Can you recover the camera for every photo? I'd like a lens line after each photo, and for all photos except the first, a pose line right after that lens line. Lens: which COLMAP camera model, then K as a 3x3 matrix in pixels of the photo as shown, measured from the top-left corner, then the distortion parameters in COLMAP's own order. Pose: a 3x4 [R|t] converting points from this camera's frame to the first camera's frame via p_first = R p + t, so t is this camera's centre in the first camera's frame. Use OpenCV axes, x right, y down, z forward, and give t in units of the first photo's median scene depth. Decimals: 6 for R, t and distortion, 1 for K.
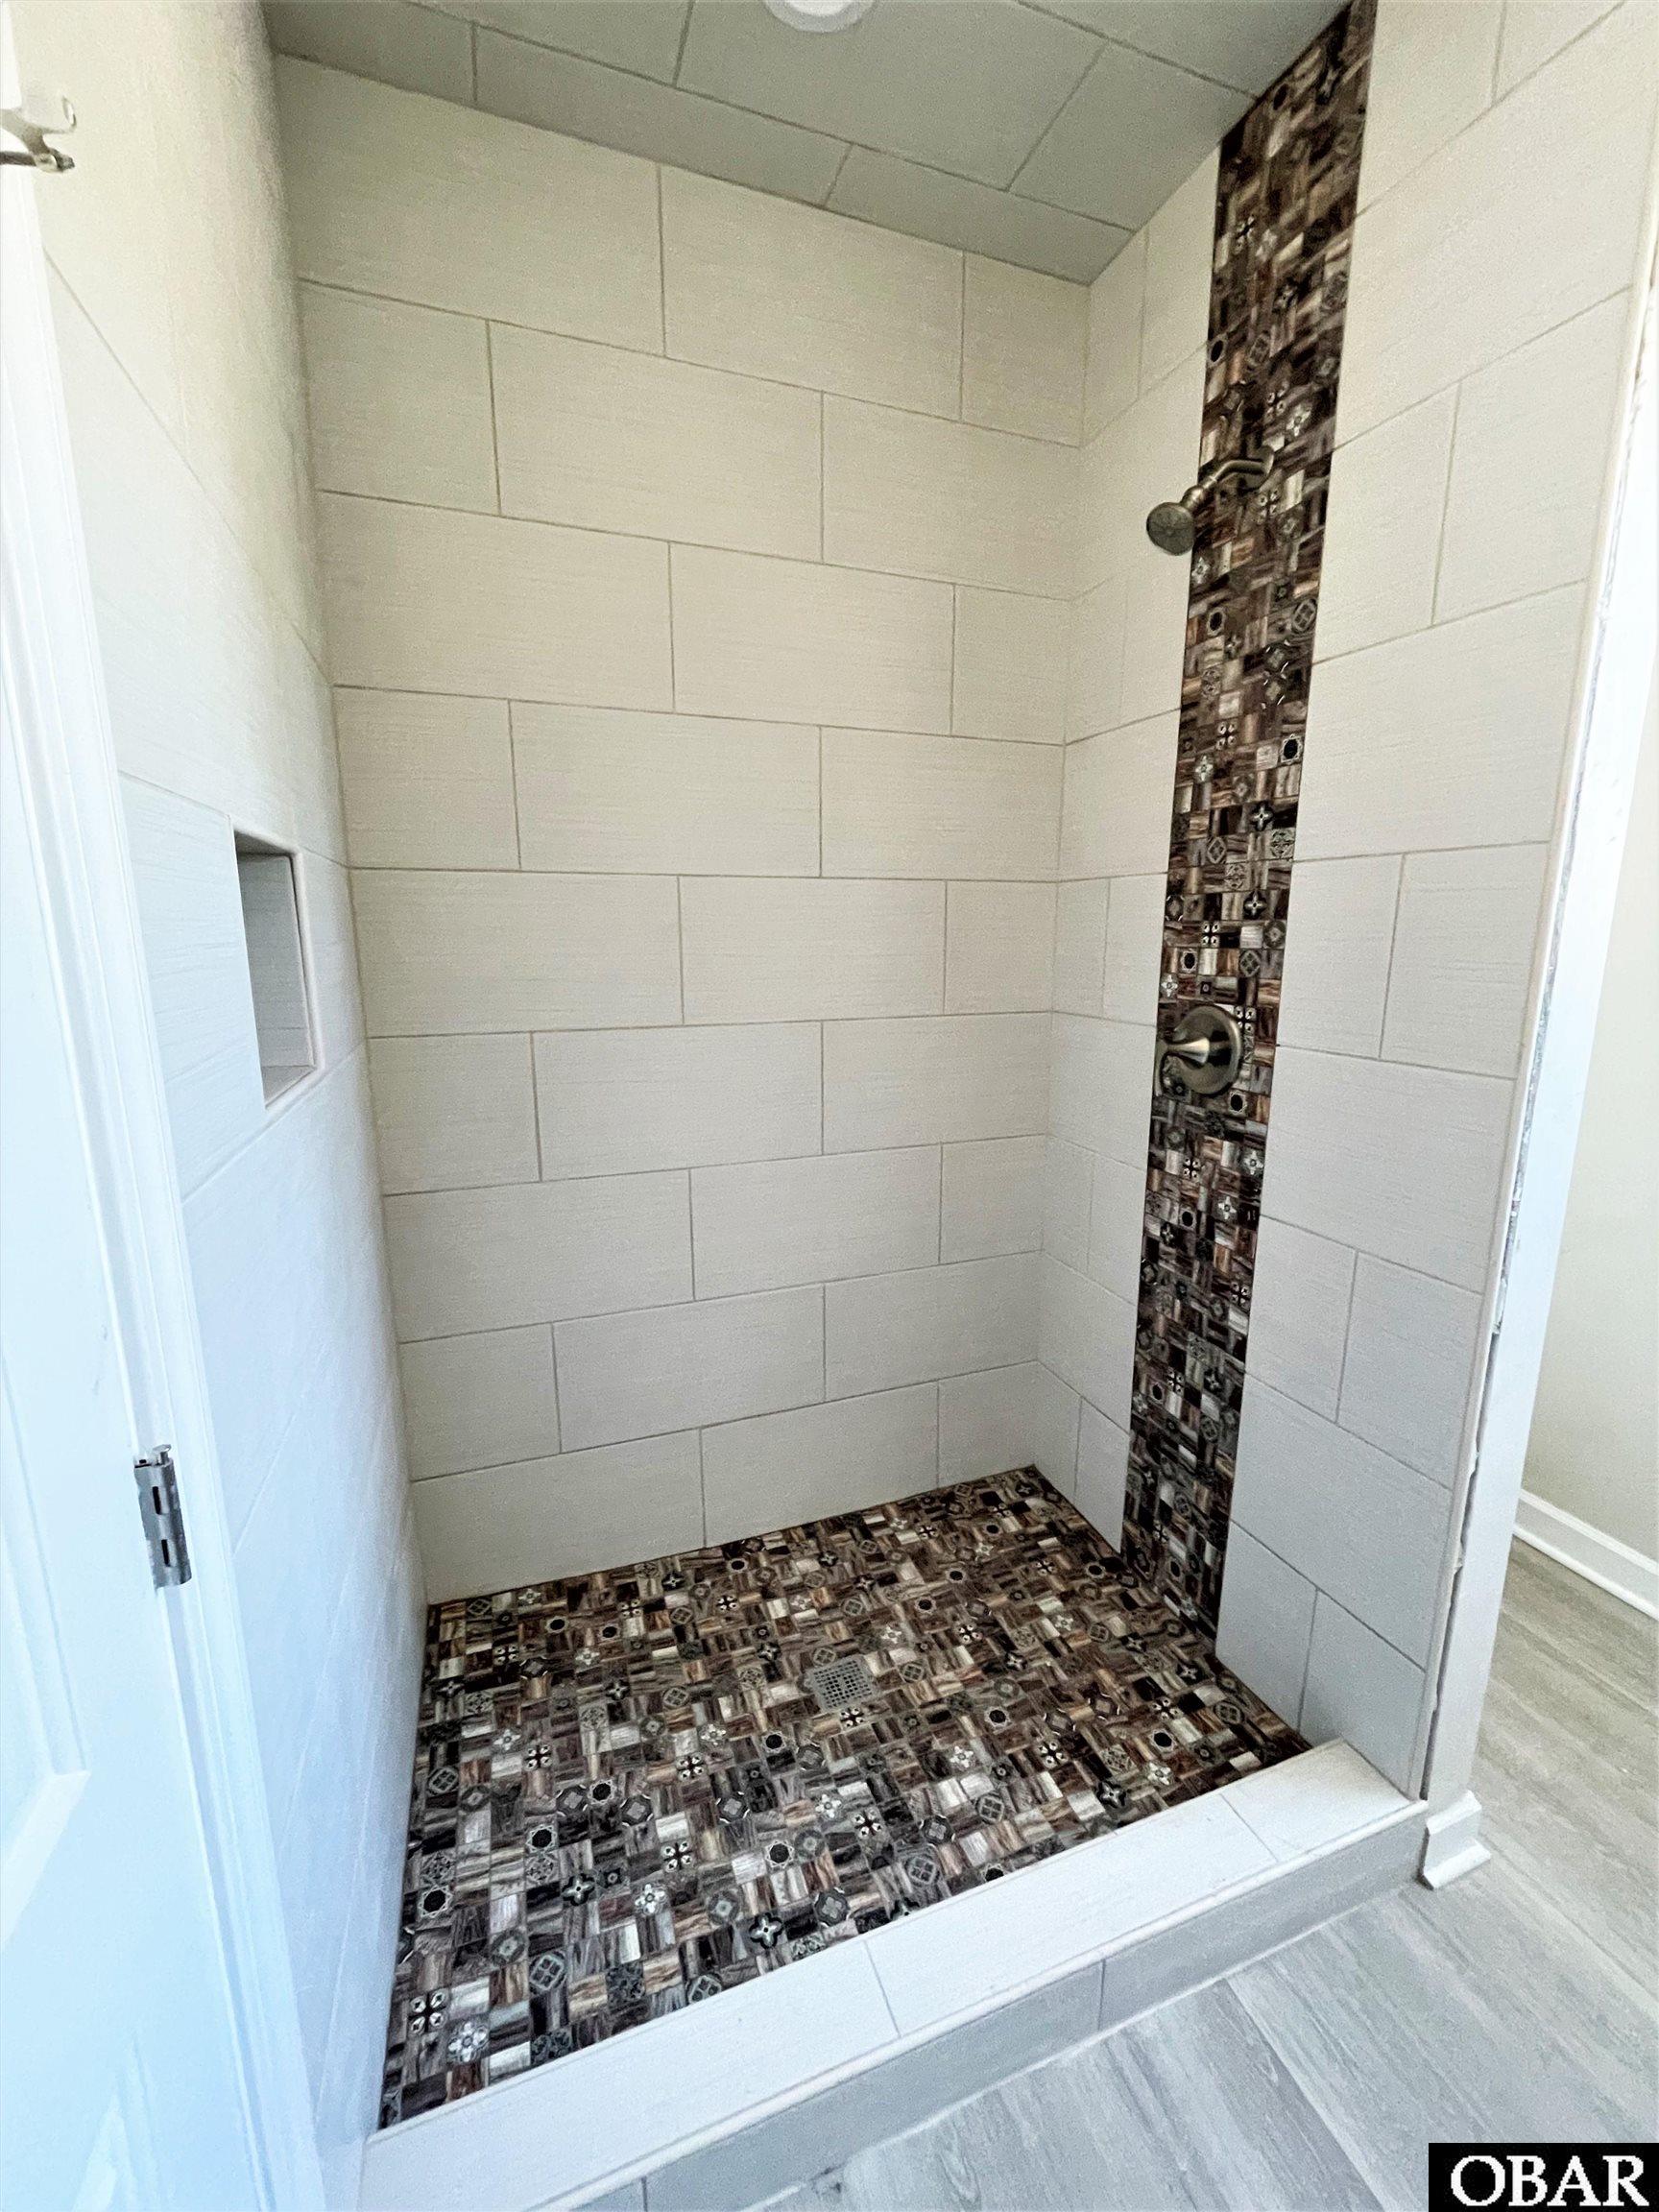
lens RADIAL K [[895.7, 0, 829.5], [0, 895.7, 1106.0], [0, 0, 1]] dist [-0.002227, -0.000135]
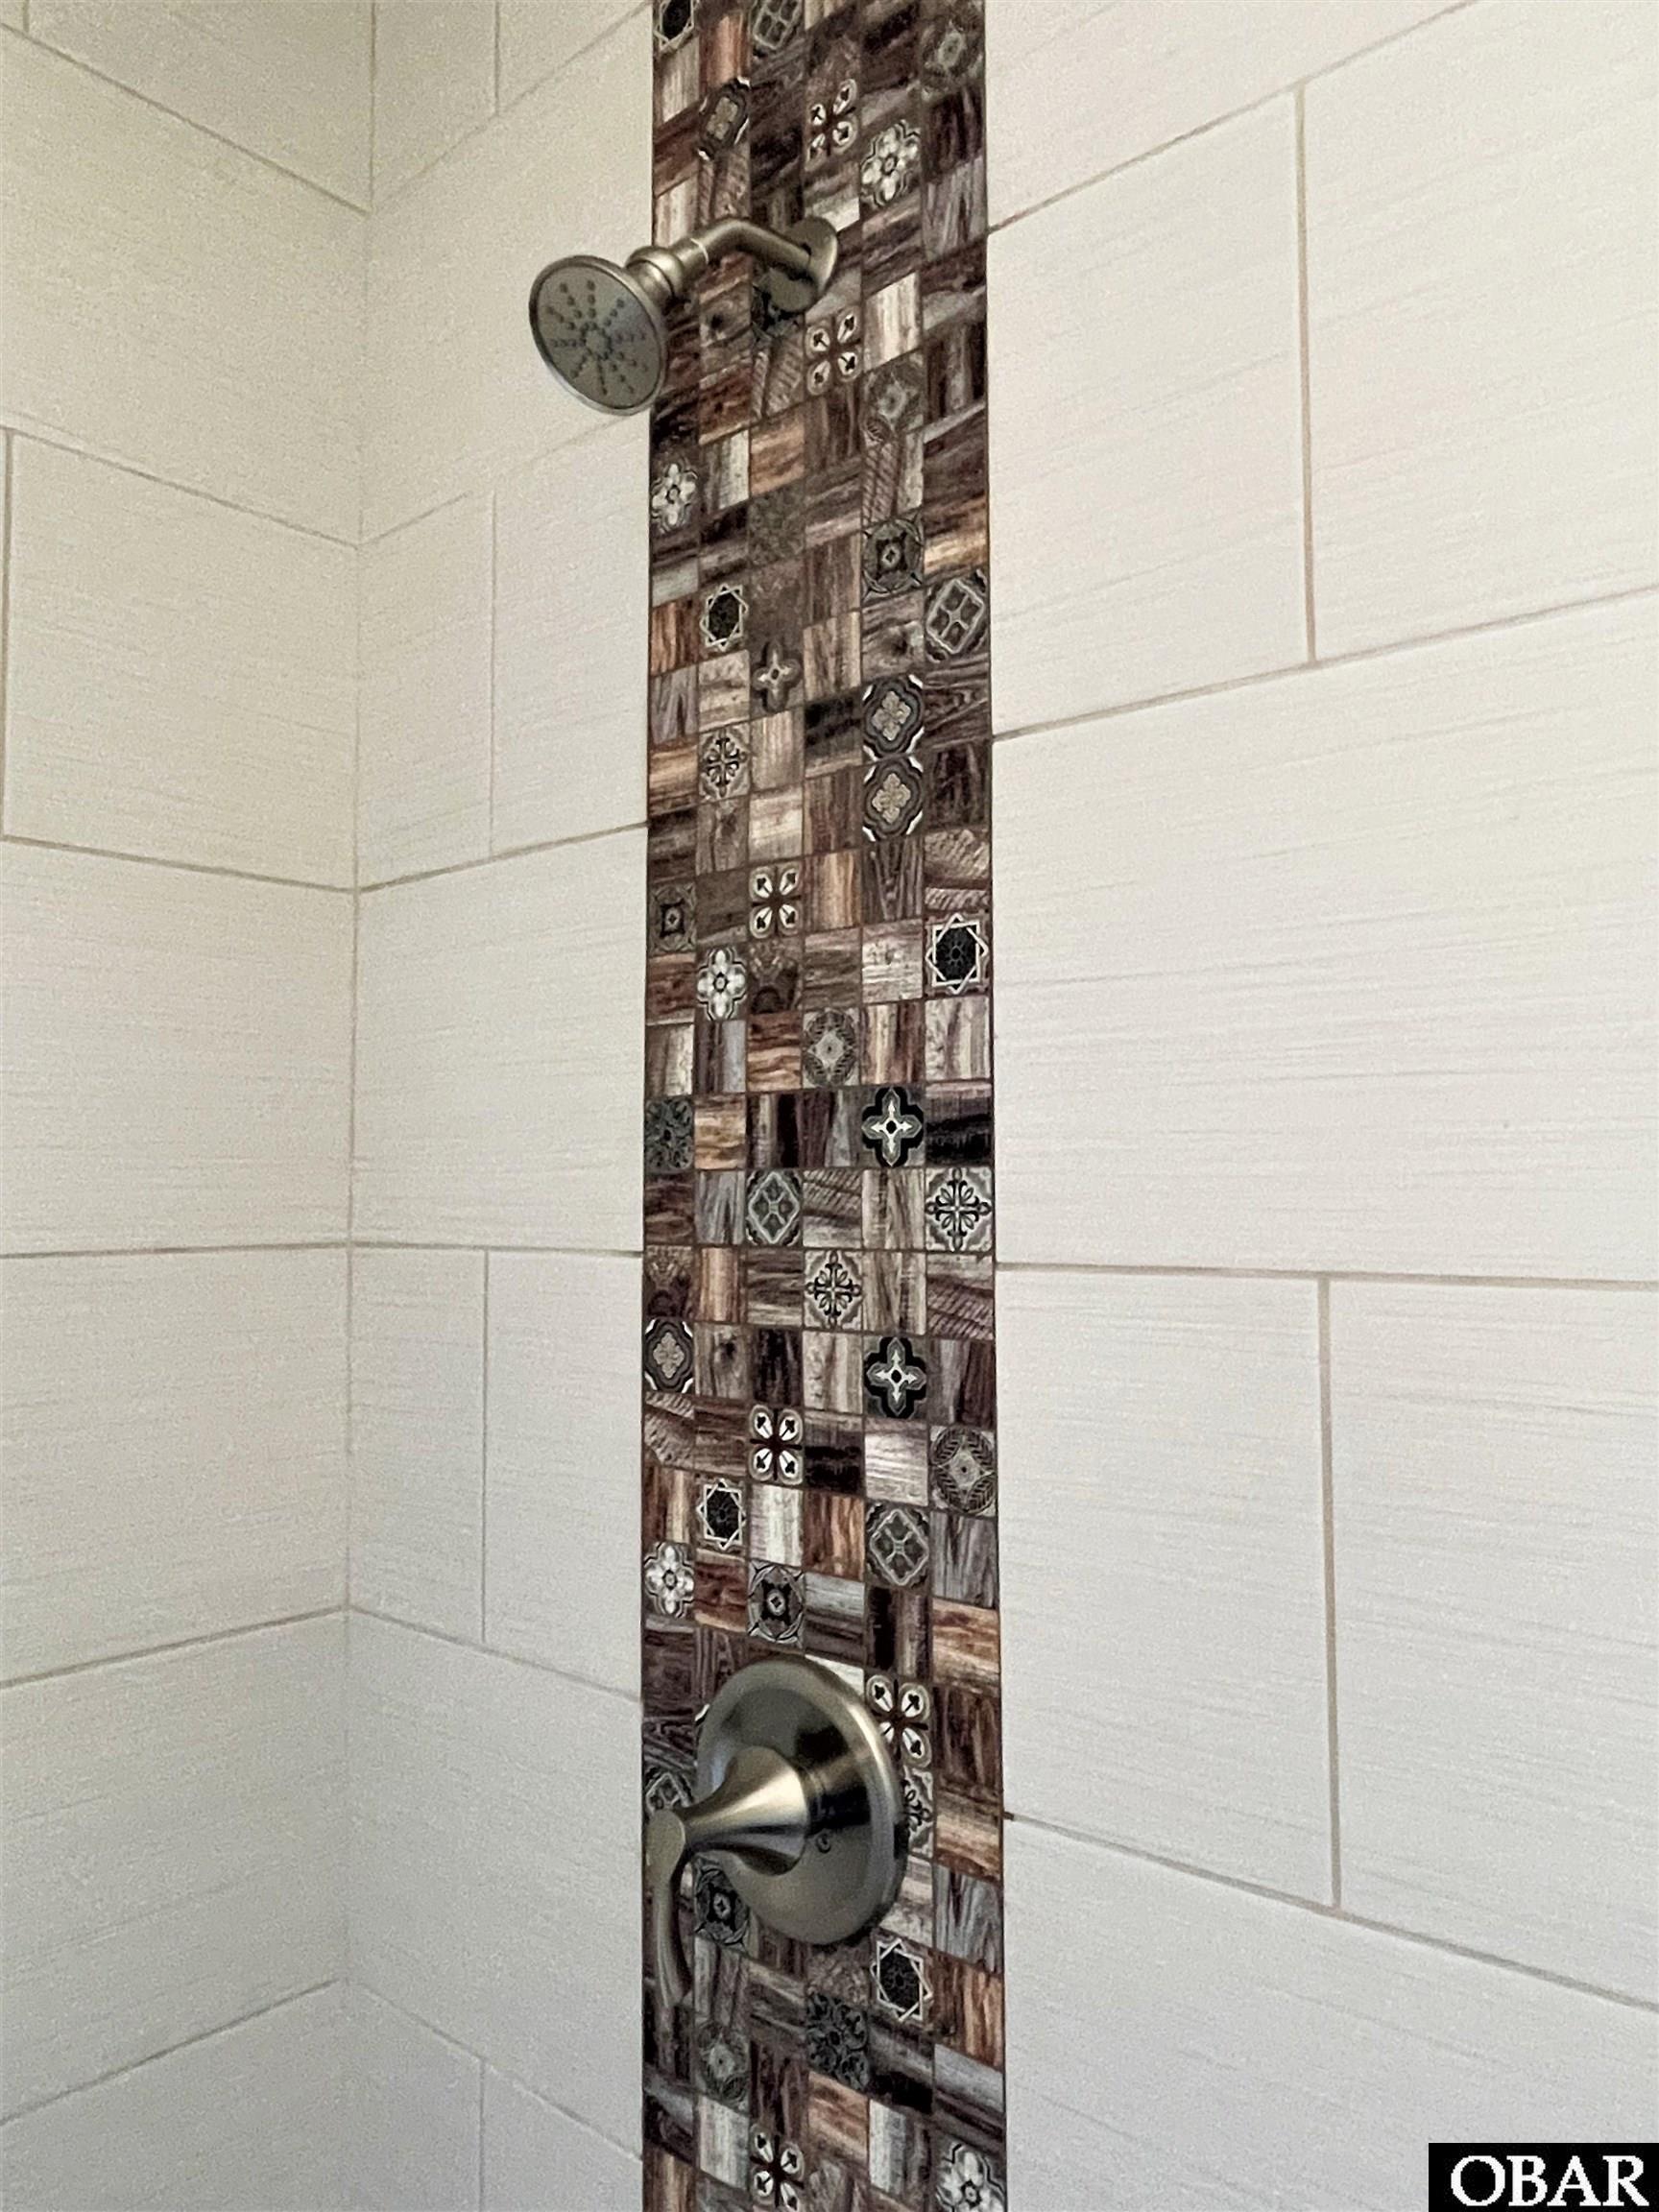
lens RADIAL K [[1571.2, 0, 829.5], [0, 1571.2, 1106.0], [0, 0, 1]] dist [-0.009937, 0.000426]
pose [[0.880679, 0.022269, 0.473189, 0.165249], [0.095868, 0.969847, -0.224068, -0.191540], [-0.463911, 0.242696, 0.851989, 0.472989]]
